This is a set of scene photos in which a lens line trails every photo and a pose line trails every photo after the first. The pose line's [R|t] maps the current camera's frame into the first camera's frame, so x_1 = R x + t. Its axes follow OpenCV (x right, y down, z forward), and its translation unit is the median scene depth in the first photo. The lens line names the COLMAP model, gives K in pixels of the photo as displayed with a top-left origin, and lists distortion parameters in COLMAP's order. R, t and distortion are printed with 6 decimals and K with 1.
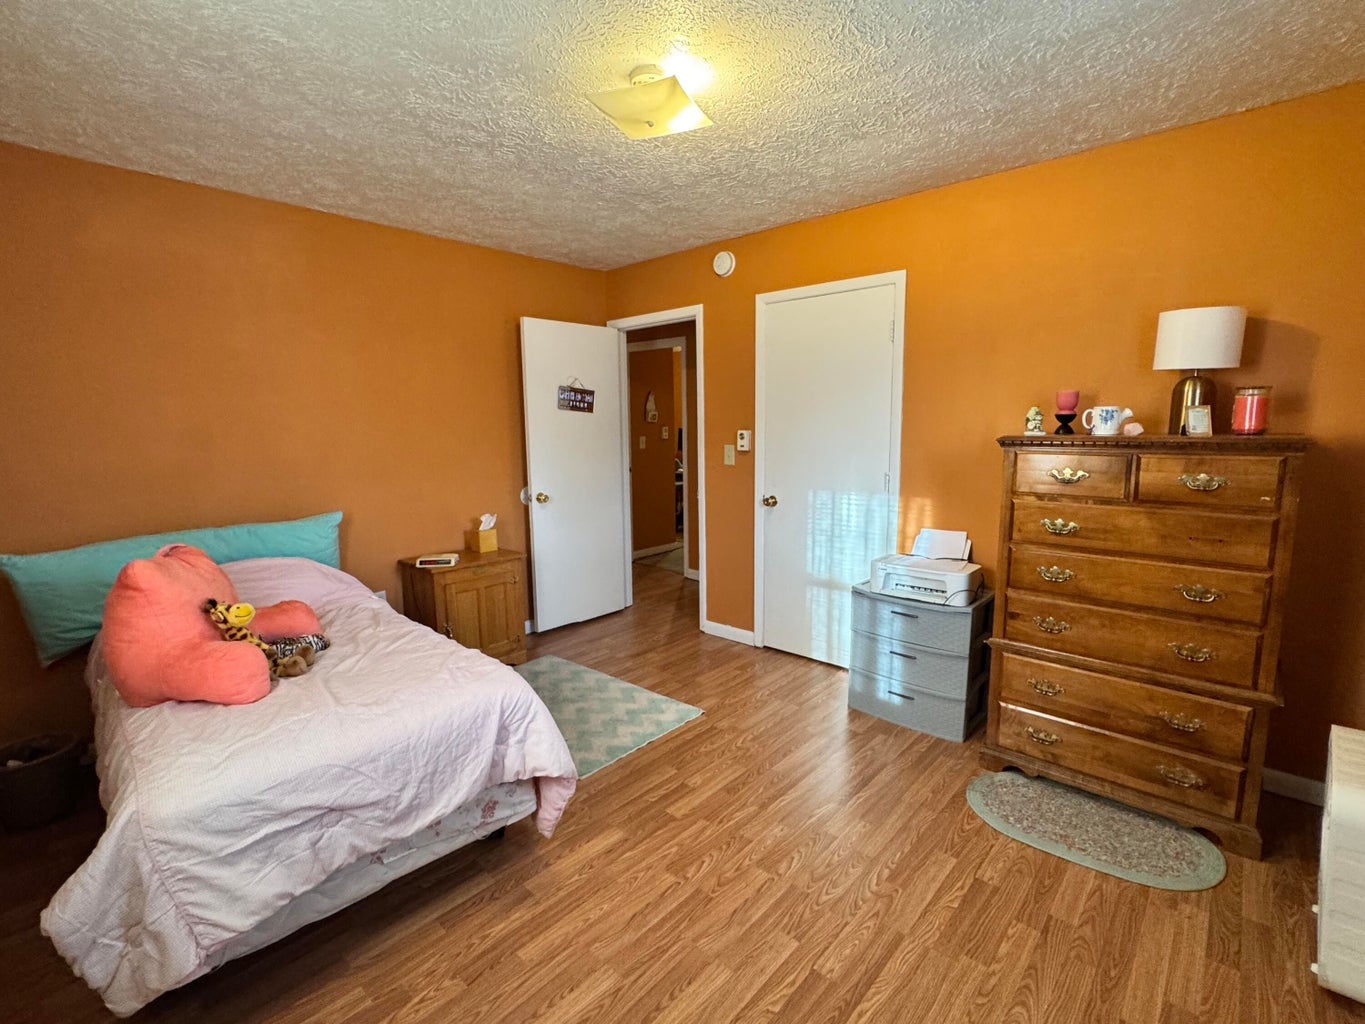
lens RADIAL K [[623.9, 0, 682.5], [0, 623.9, 512.0], [0, 0, 1]] dist [0.000095, 0.000016]
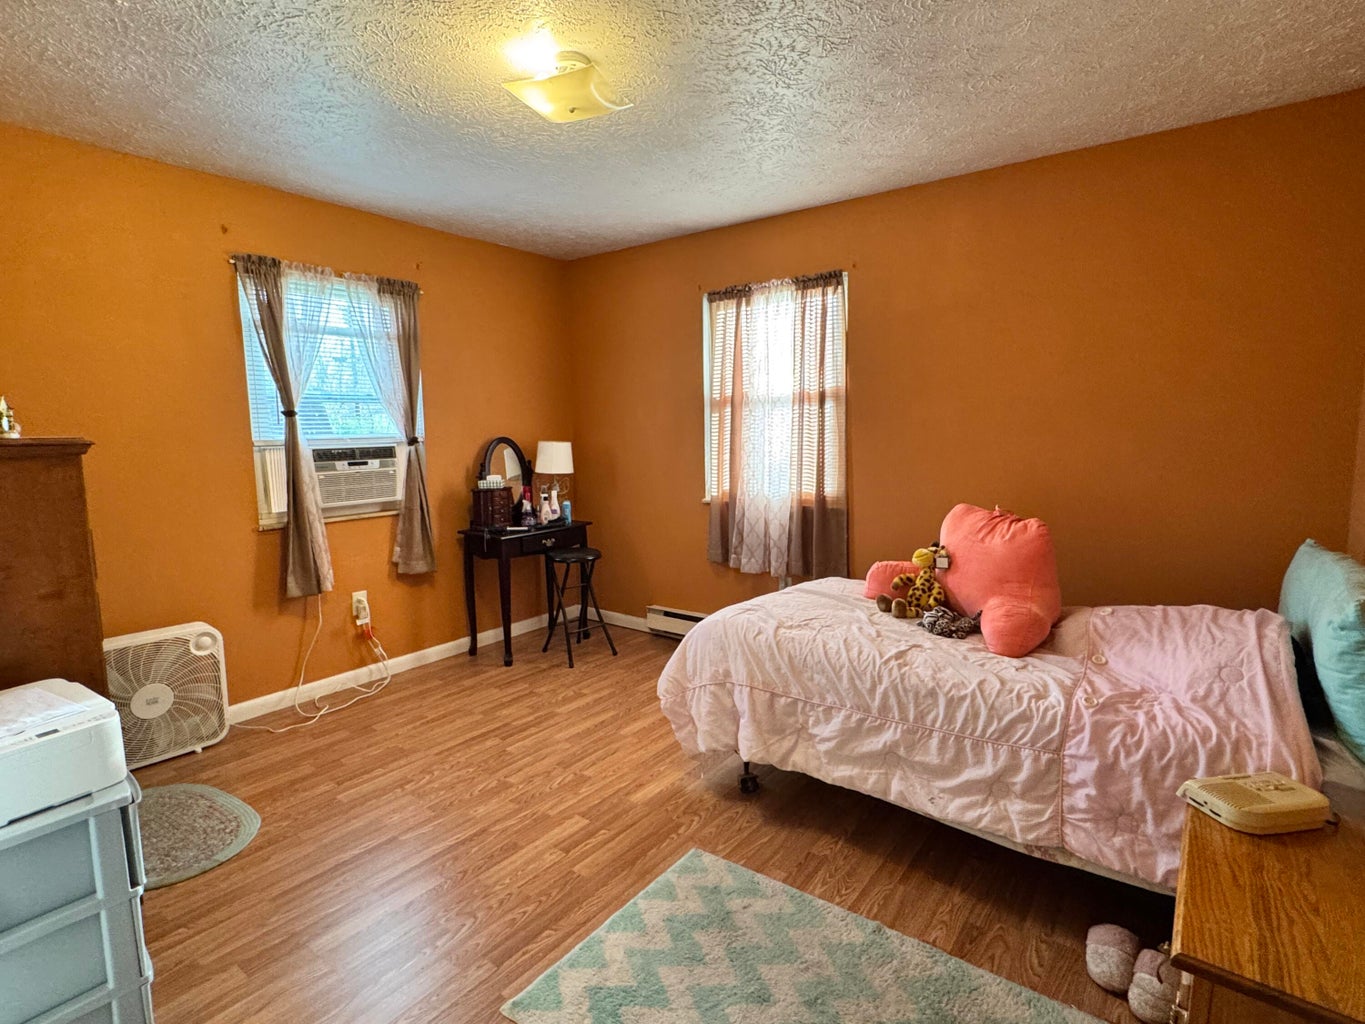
lens RADIAL K [[673.4, 0, 682.5], [0, 673.4, 512.0], [0, 0, 1]] dist [-0.000467, -0.000113]
pose [[-0.995709, 0.027605, -0.088325, -0.092222], [0.002558, 0.962314, 0.271927, -0.256821], [0.092503, 0.270535, -0.958256, 1.904389]]
